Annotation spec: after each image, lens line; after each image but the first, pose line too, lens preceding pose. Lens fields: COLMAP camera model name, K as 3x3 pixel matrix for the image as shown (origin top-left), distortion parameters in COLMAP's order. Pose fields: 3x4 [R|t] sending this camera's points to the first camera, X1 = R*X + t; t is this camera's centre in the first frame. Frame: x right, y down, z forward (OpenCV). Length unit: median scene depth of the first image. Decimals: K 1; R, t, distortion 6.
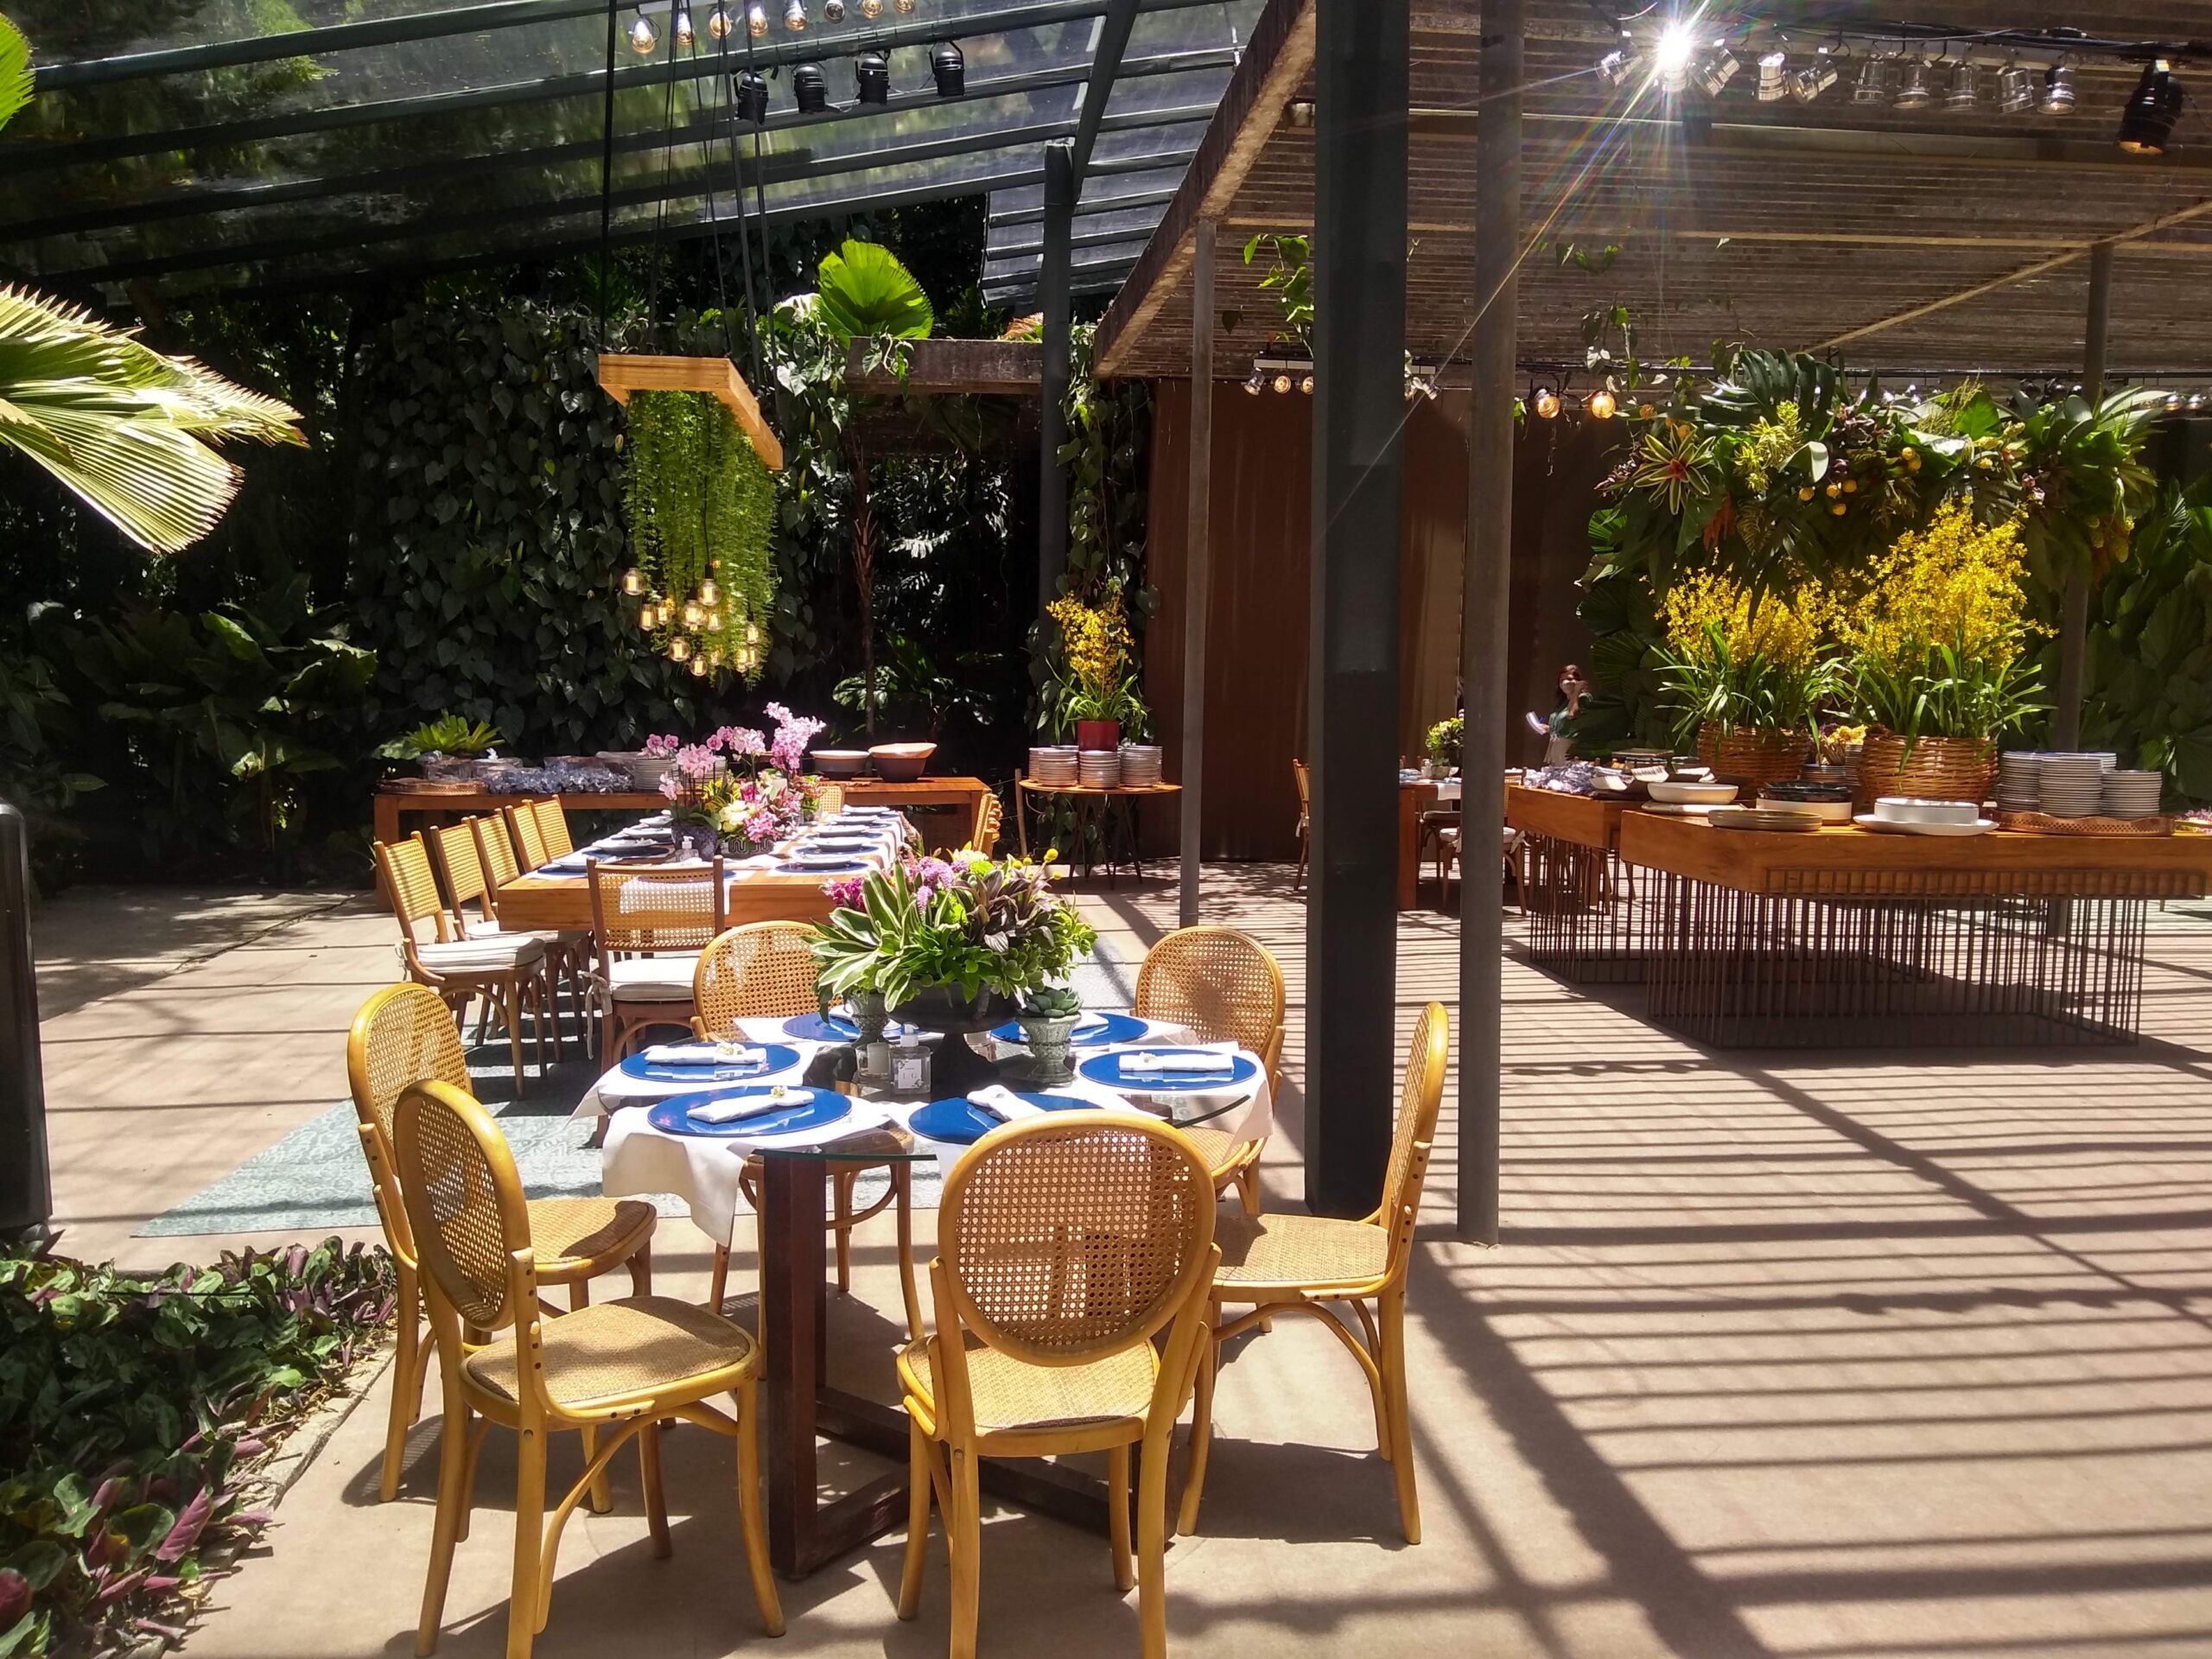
lens RADIAL K [[1753.3, 0, 1104.0], [0, 1753.3, 827.7], [0, 0, 1]] dist [0.040360, -0.040631]
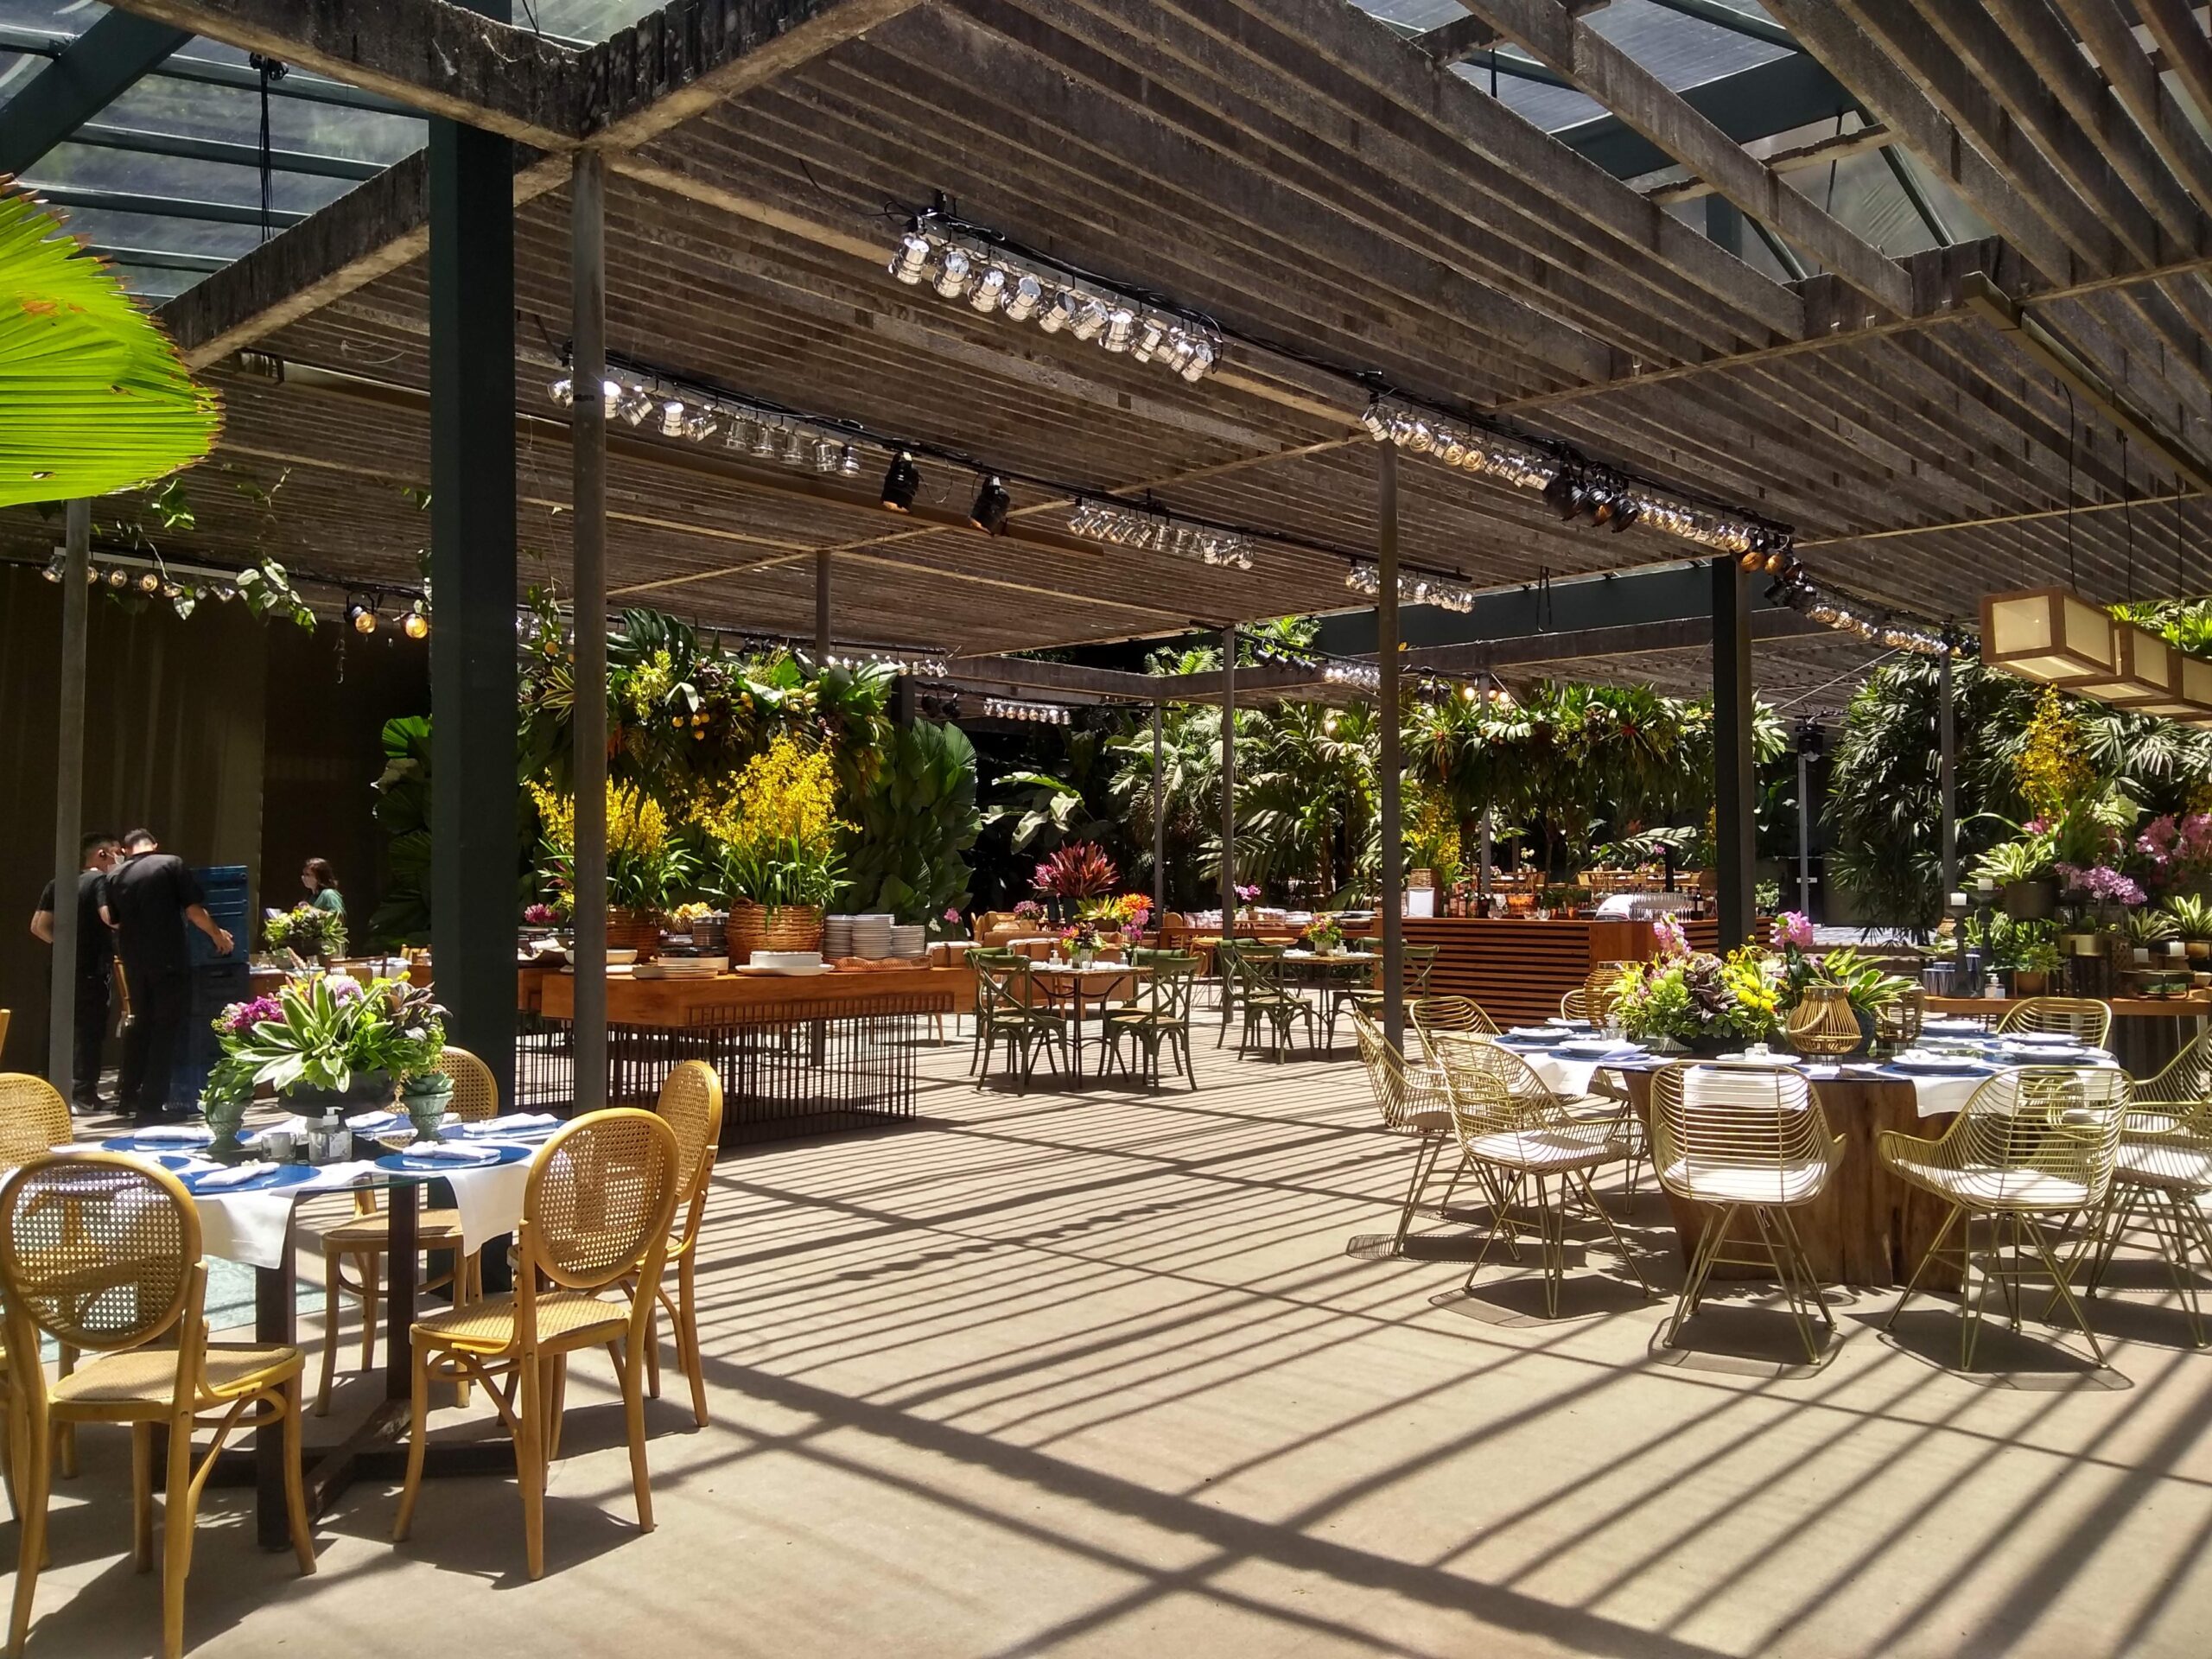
lens RADIAL K [[1753.3, 0, 1105.5], [0, 1753.3, 829.9], [0, 0, 1]] dist [0.040360, -0.040631]
pose [[0.739315, 0.011556, 0.673261, -0.247187], [0.066845, 0.993654, -0.090459, 0.028383], [-0.670034, 0.111882, 0.733851, -0.154509]]
